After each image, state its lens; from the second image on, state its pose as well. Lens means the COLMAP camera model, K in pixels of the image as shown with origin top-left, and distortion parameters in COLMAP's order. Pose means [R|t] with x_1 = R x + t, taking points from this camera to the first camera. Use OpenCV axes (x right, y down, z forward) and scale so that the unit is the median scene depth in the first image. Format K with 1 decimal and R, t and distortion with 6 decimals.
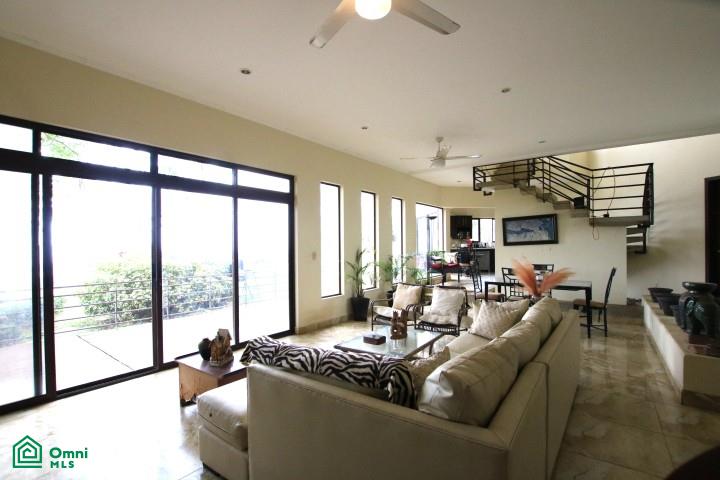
lens RADIAL K [[328.4, 0, 360.9], [0, 328.4, 240.5], [0, 0, 1]] dist [-0.012707, -0.000156]
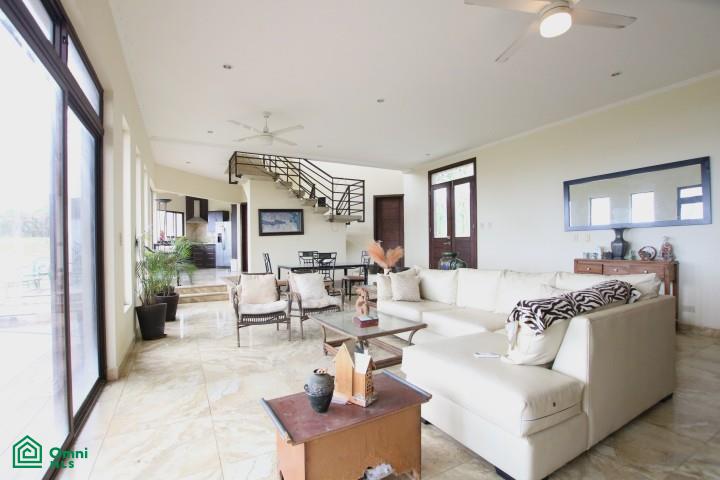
lens RADIAL K [[328.4, 0, 357.4], [0, 328.4, 243.9], [0, 0, 1]] dist [-0.012707, -0.000156]
pose [[0.431652, -0.000538, 0.902040, -0.384828], [-0.004365, 0.999987, 0.002685, 0.039595], [-0.902030, -0.005096, 0.431644, 0.301798]]
